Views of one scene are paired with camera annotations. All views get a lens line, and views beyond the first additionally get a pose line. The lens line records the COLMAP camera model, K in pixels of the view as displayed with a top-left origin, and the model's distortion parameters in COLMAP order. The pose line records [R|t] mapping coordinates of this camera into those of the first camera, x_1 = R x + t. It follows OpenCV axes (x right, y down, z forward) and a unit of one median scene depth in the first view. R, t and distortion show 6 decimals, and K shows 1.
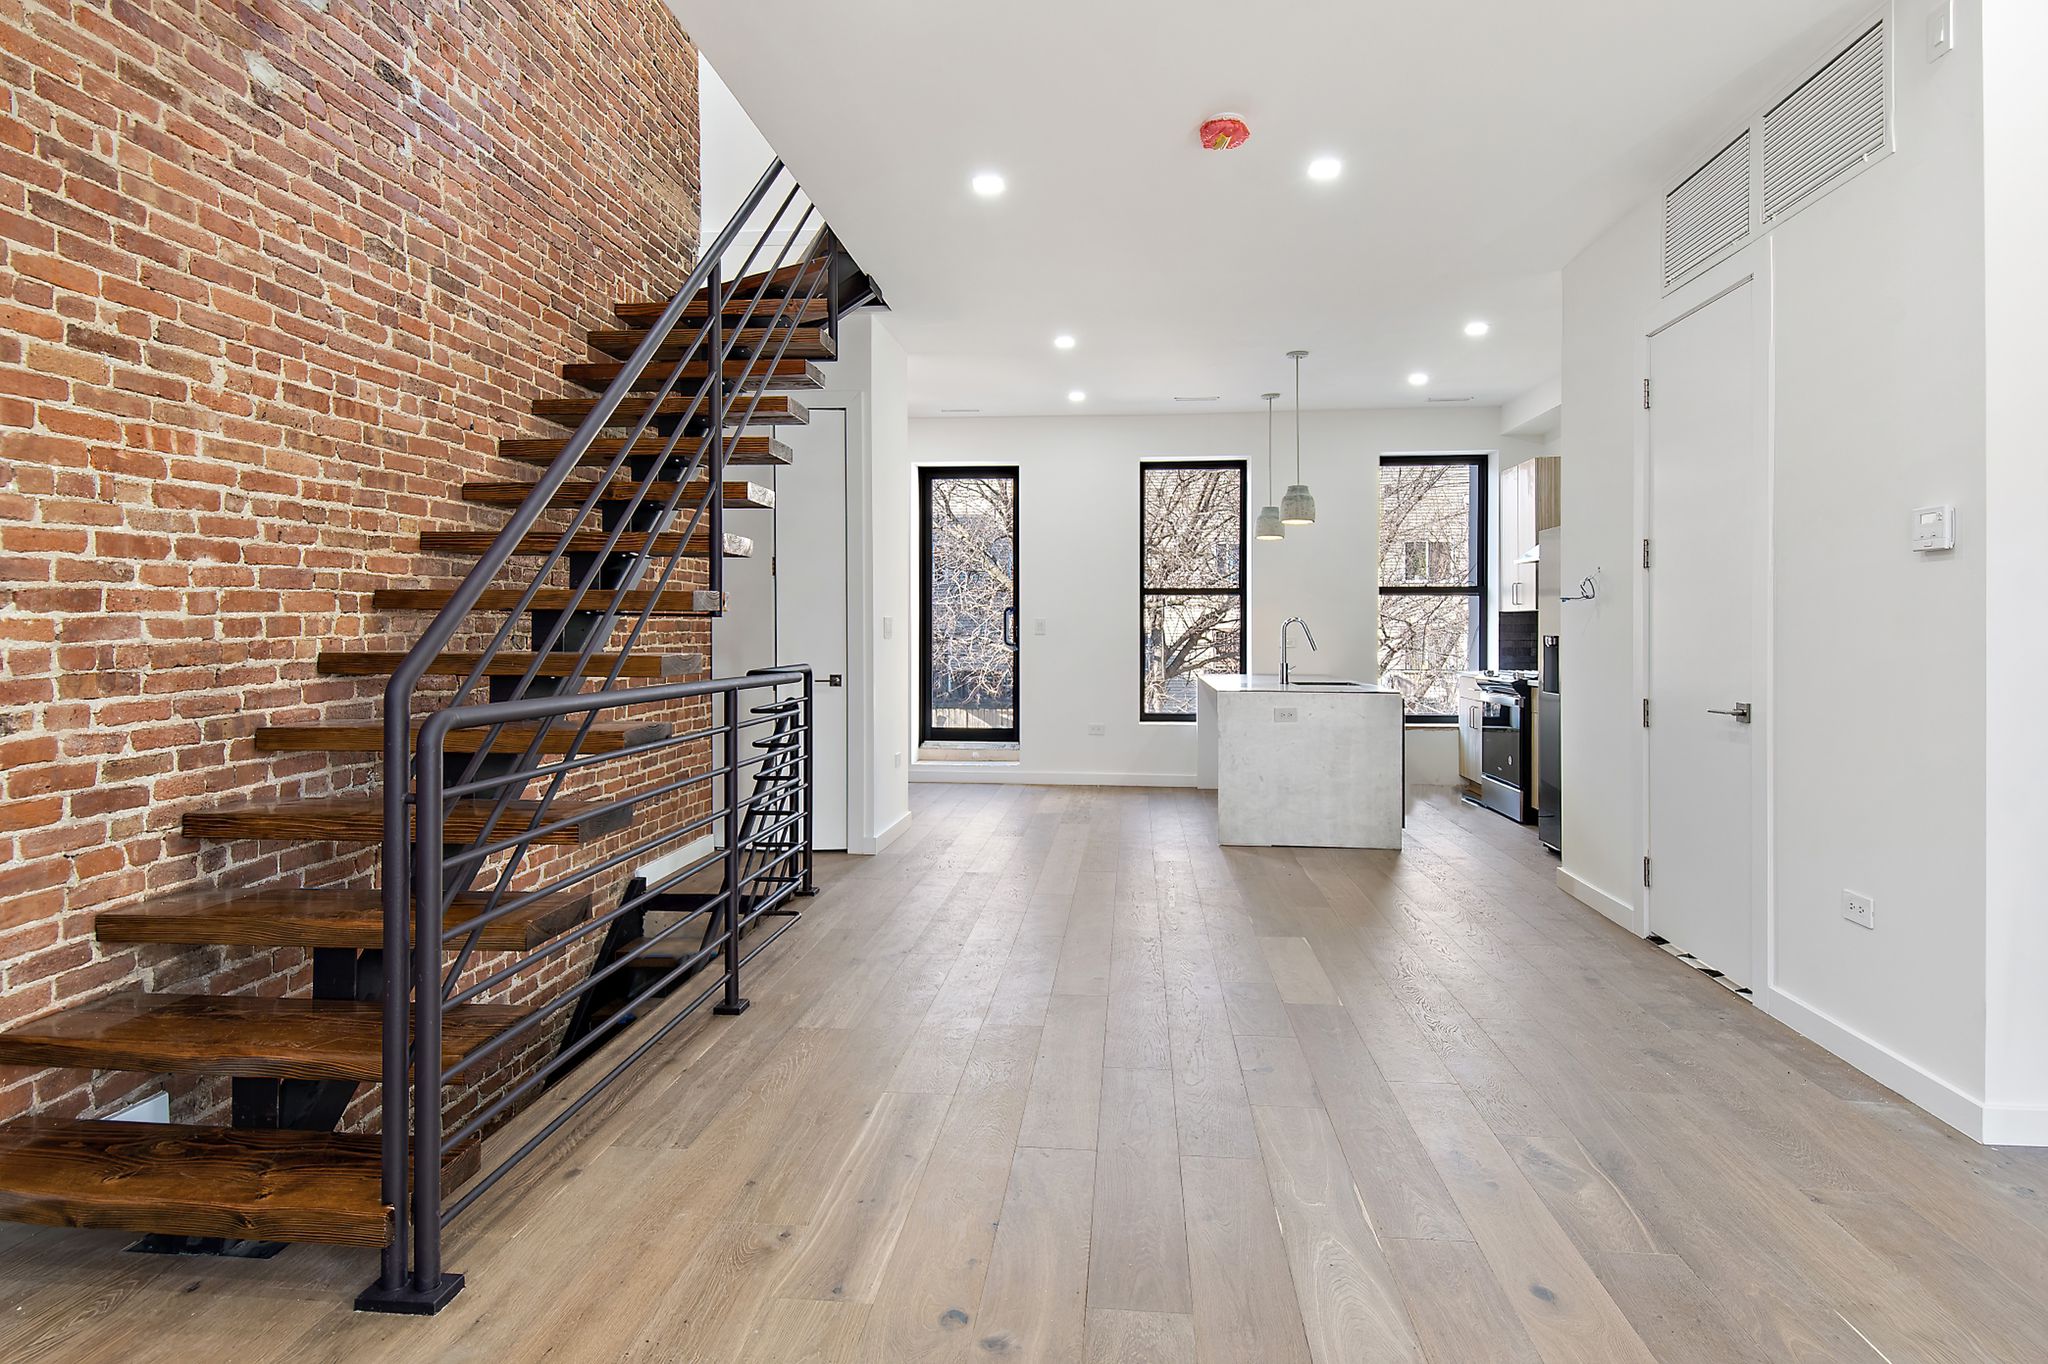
lens RADIAL K [[1089.7, 0, 1014.5], [0, 1089.7, 631.6], [0, 0, 1]] dist [0.019266, -0.000784]
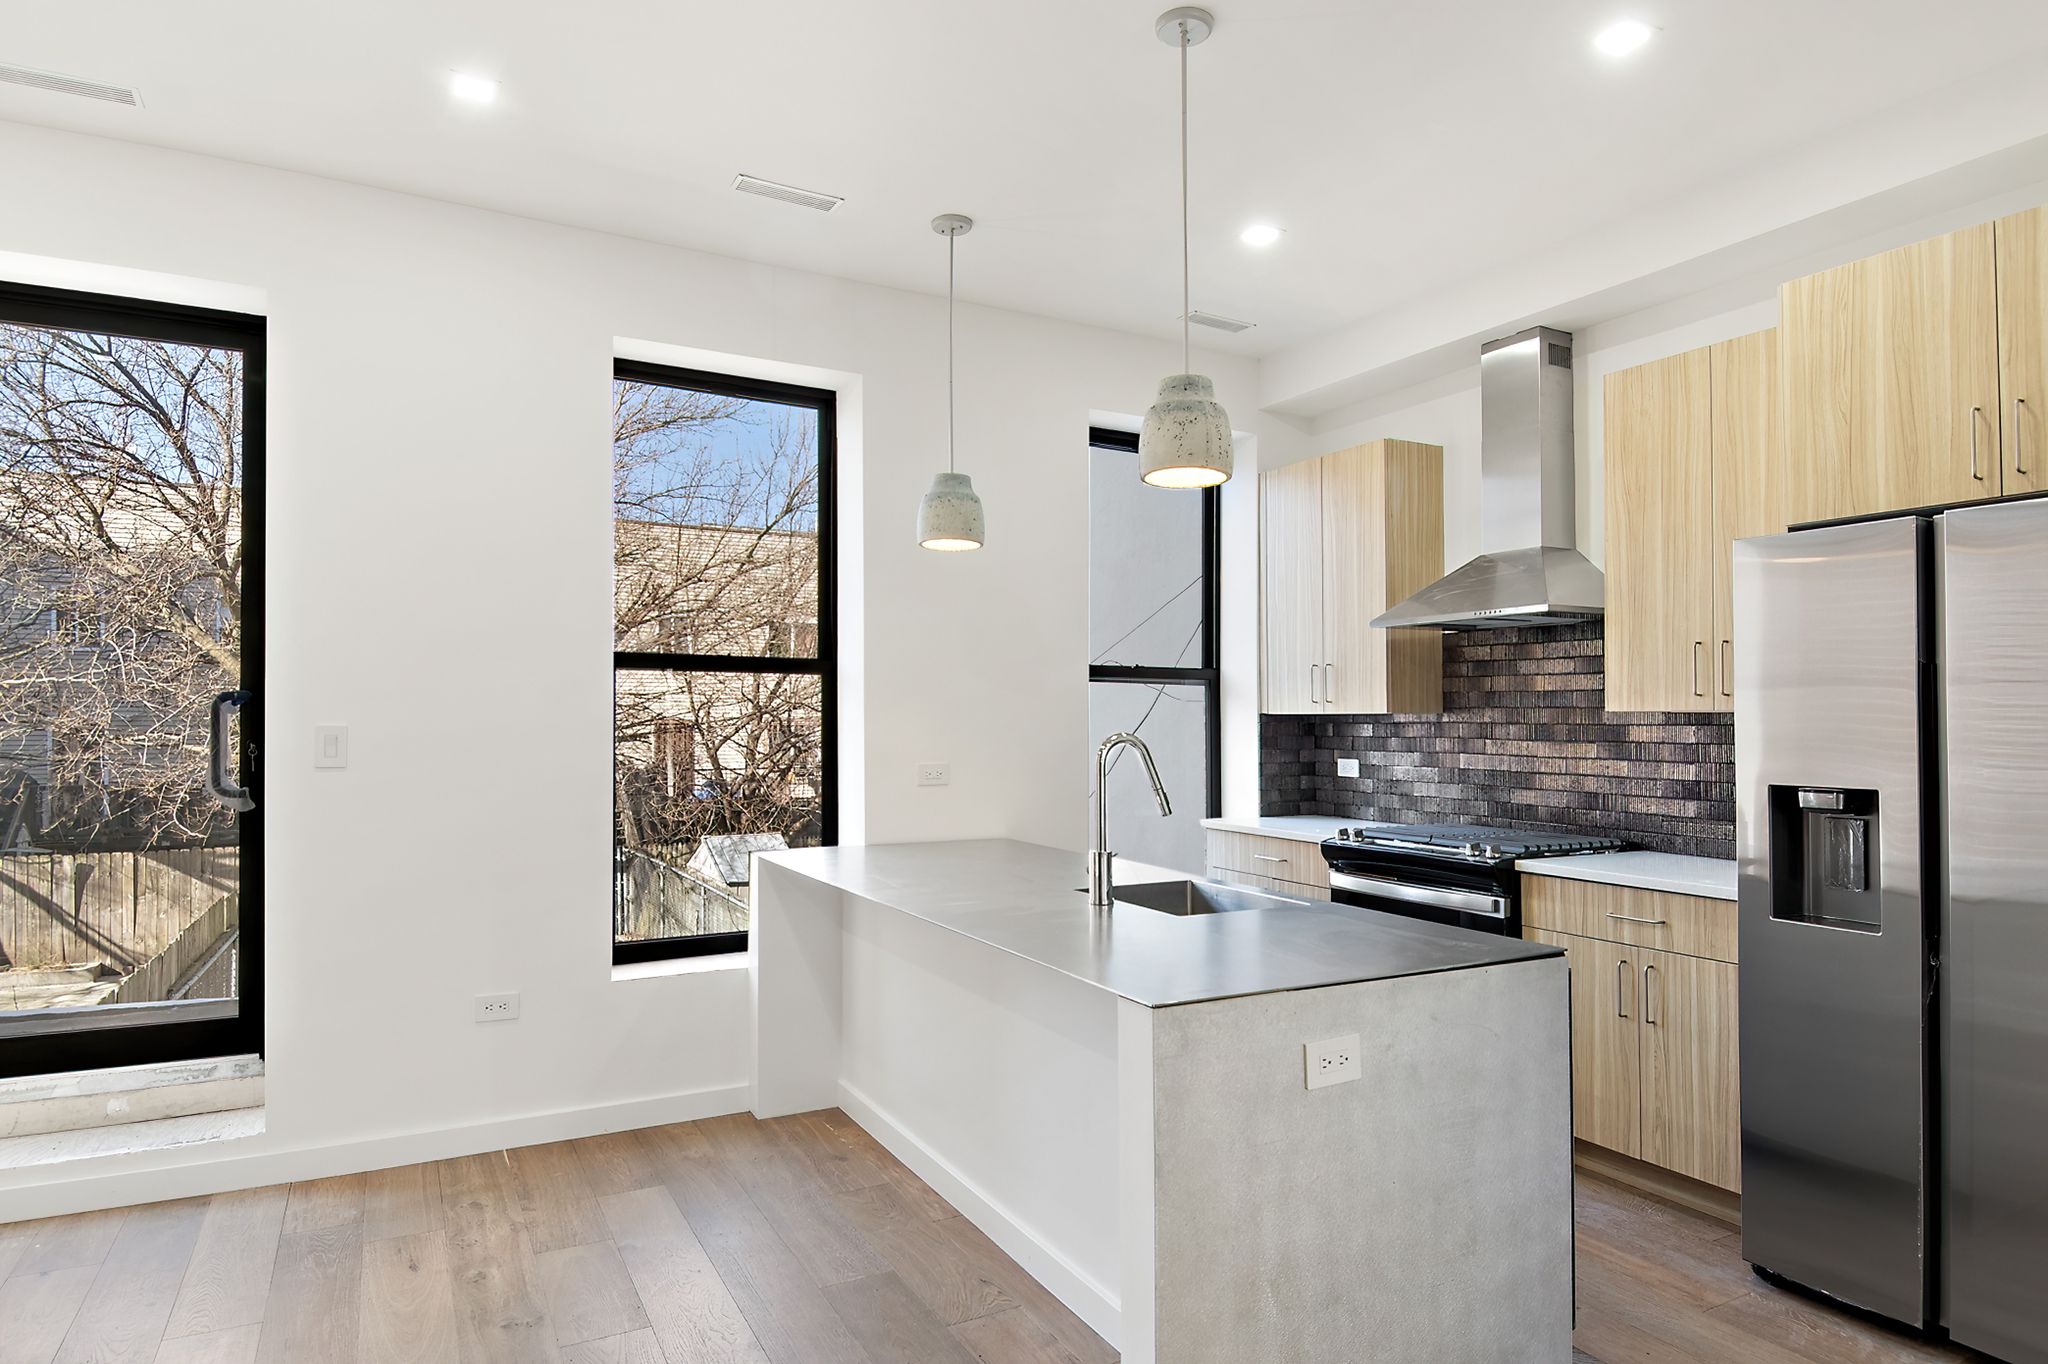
lens RADIAL K [[1153.4, 0, 1022.8], [0, 1153.4, 716.0], [0, 0, 1]] dist [0.018671, -0.033644]
pose [[0.822050, 0.003780, 0.569403, -0.007165], [-0.002382, 0.999992, -0.003198, -0.014599], [-0.569410, 0.001273, 0.822053, 0.572671]]
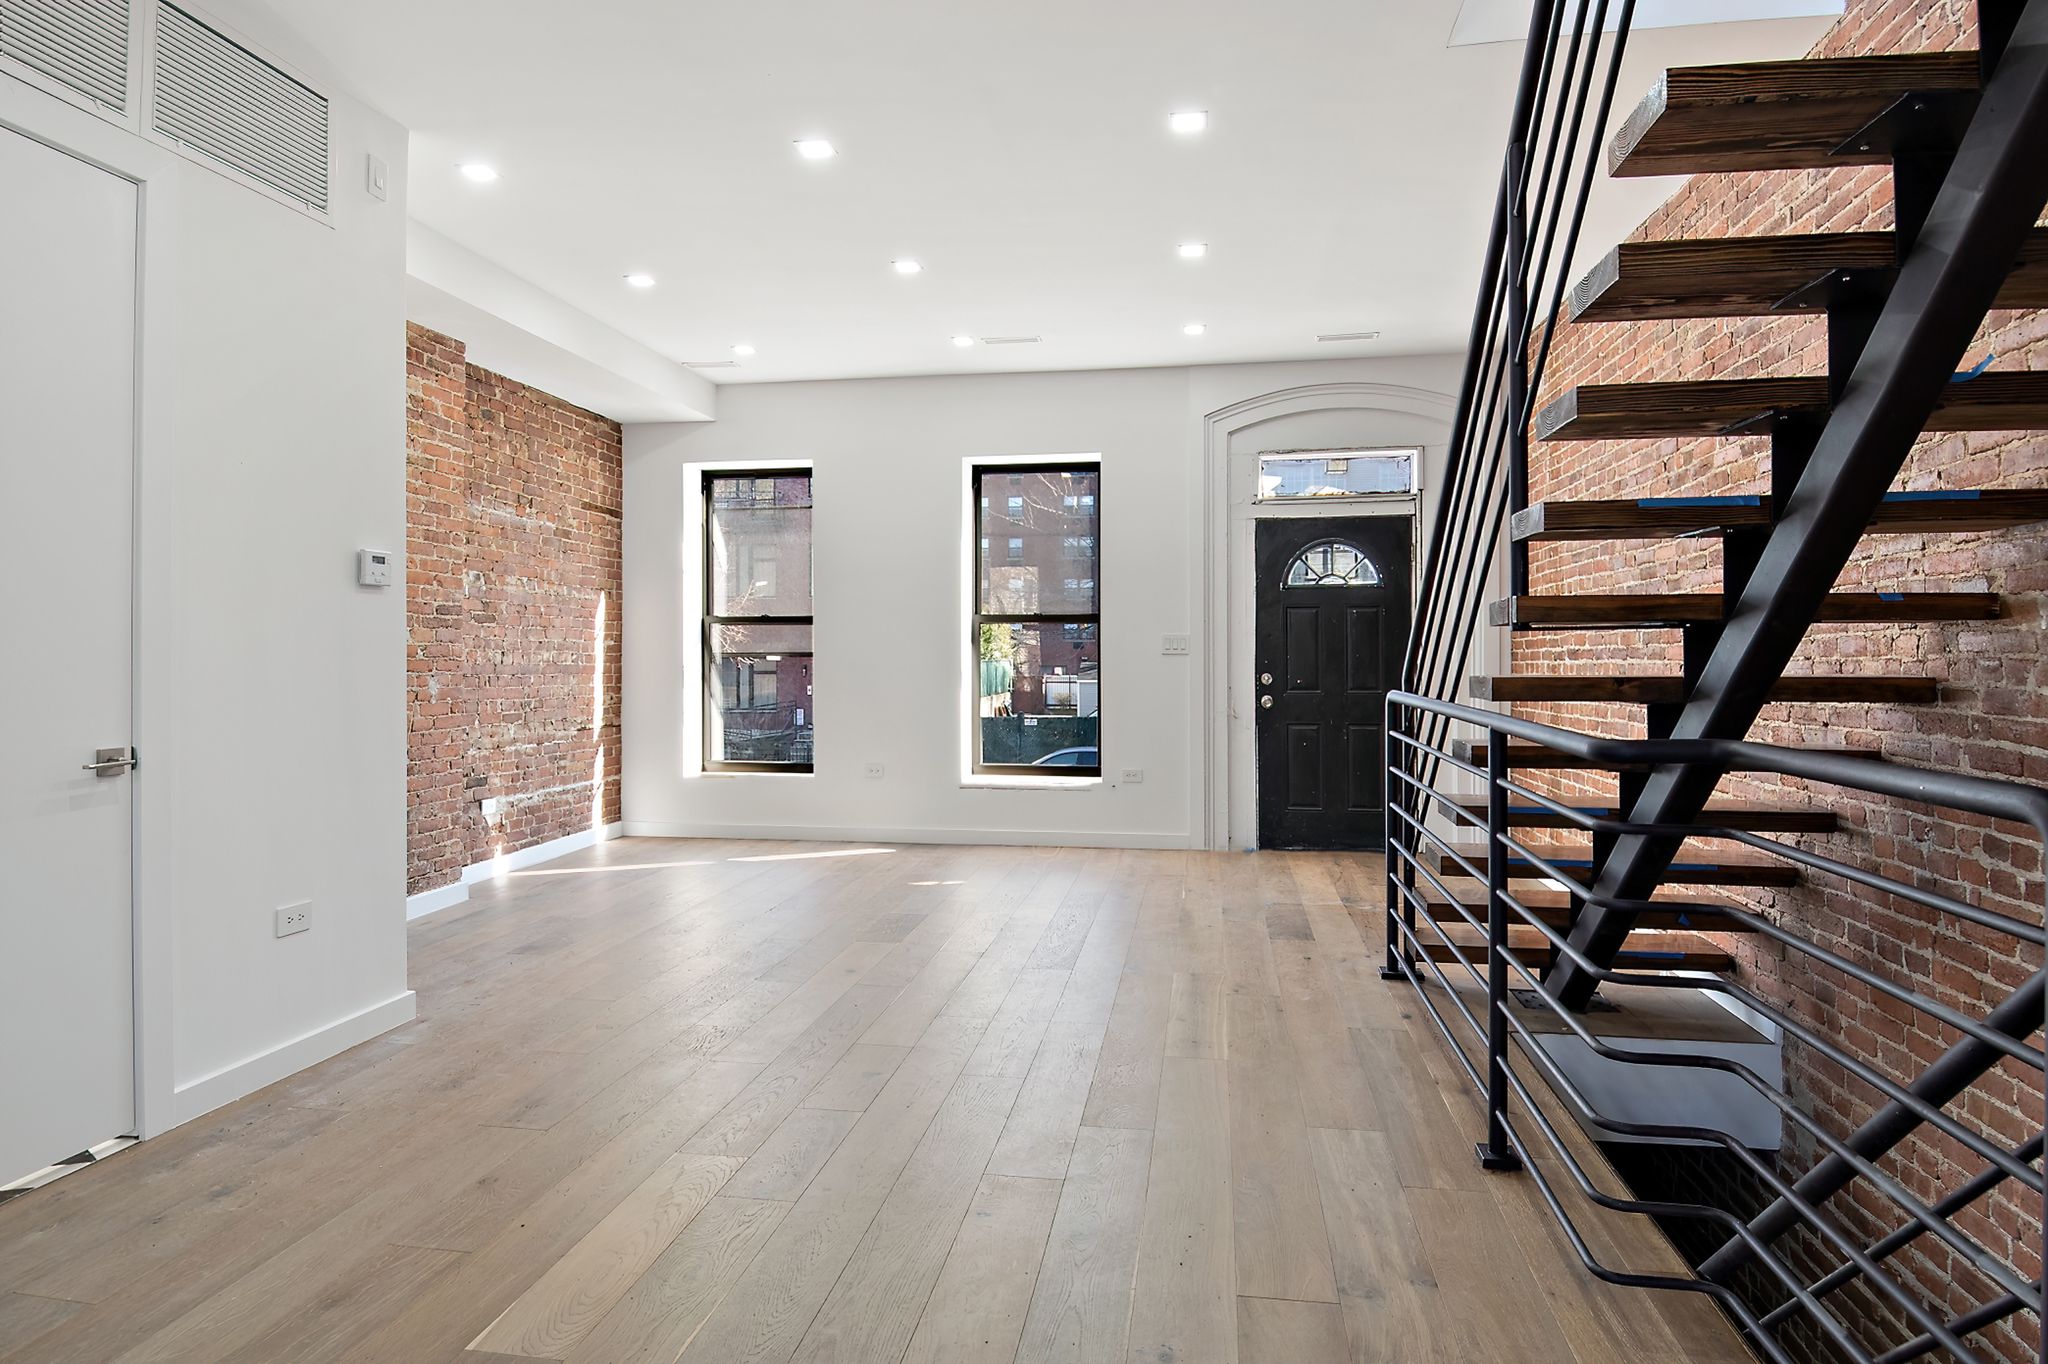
lens RADIAL K [[1089.7, 0, 1014.5], [0, 1089.7, 631.6], [0, 0, 1]] dist [0.019266, -0.000784]
pose [[-0.997775, 0.000789, 0.066661, 0.018304], [-0.000380, 0.999846, -0.017525, -0.000567], [-0.066665, -0.017511, -0.997622, 1.665768]]
